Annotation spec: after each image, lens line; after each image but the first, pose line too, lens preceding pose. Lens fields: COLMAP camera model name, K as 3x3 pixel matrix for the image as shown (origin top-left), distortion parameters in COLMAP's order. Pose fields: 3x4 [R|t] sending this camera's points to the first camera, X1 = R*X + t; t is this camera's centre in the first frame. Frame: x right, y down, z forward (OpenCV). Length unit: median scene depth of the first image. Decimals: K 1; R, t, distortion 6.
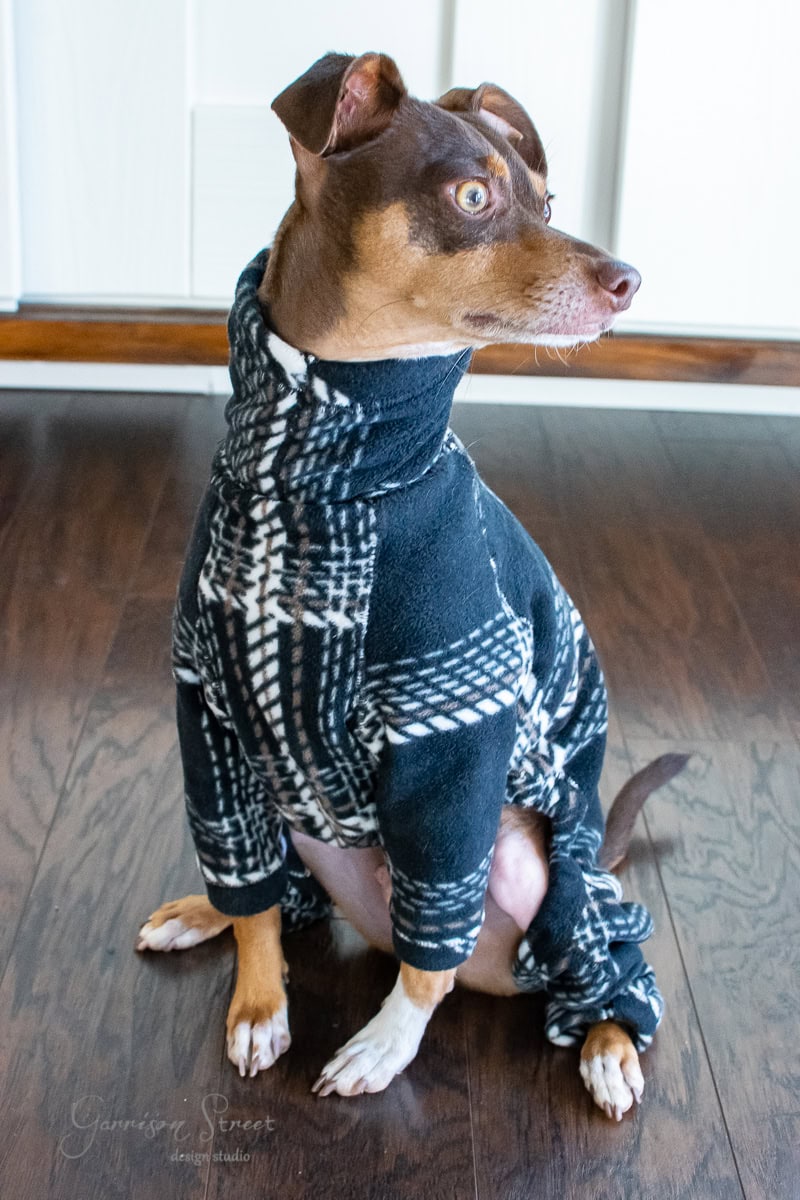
lens RADIAL K [[1869.9, 0, 400.0], [0, 1869.9, 600.0], [0, 0, 1]] dist [-0.155435, -0.015921]
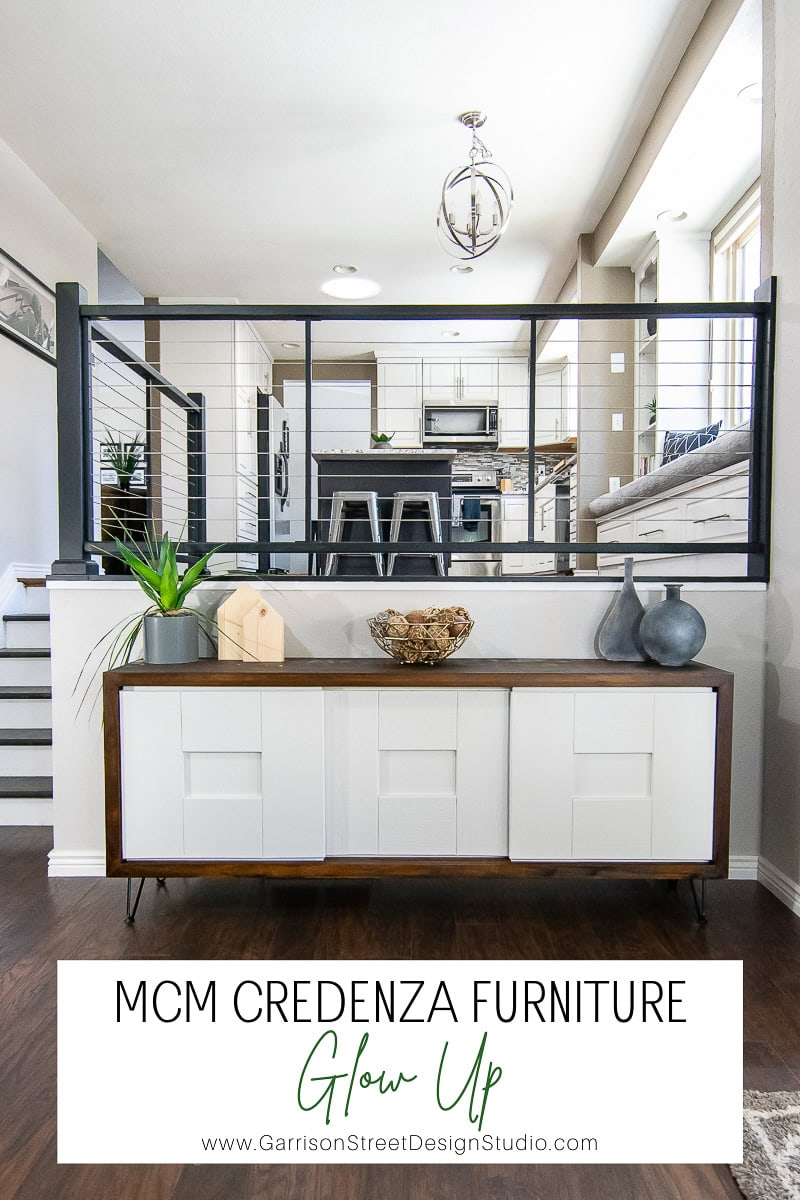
lens RADIAL K [[837.6, 0, 409.9], [0, 837.6, 614.7], [0, 0, 1]] dist [-0.005105, -0.002095]
pose [[0.999378, -0.033507, -0.010954, -0.032398], [0.027630, 0.937493, -0.346905, -0.054512], [0.021893, 0.346387, 0.937836, -0.554522]]
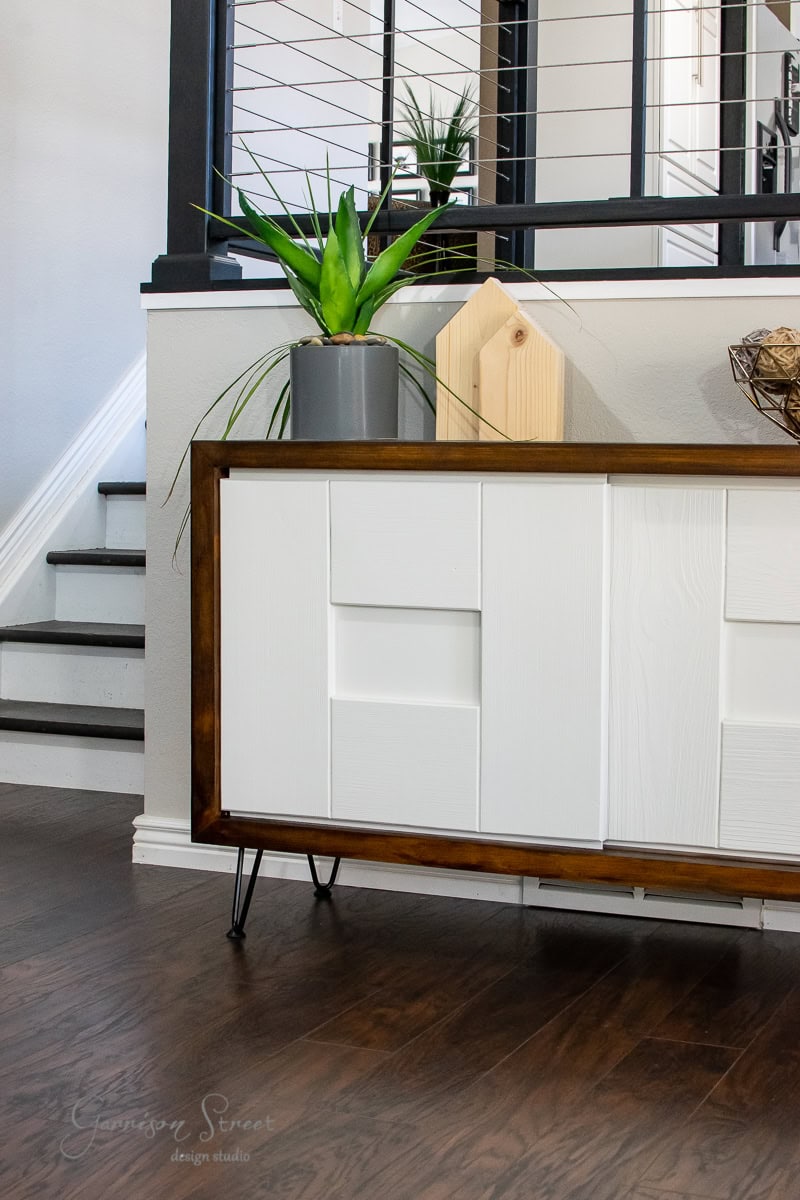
lens RADIAL K [[1869.9, 0, 400.0], [0, 1869.9, 600.0], [0, 0, 1]] dist [-0.155435, -0.015921]
pose [[0.917468, 0.004165, -0.397788, 0.267404], [-0.132034, 0.946450, -0.294617, 0.131029], [0.375259, 0.322823, 0.868888, -0.487425]]
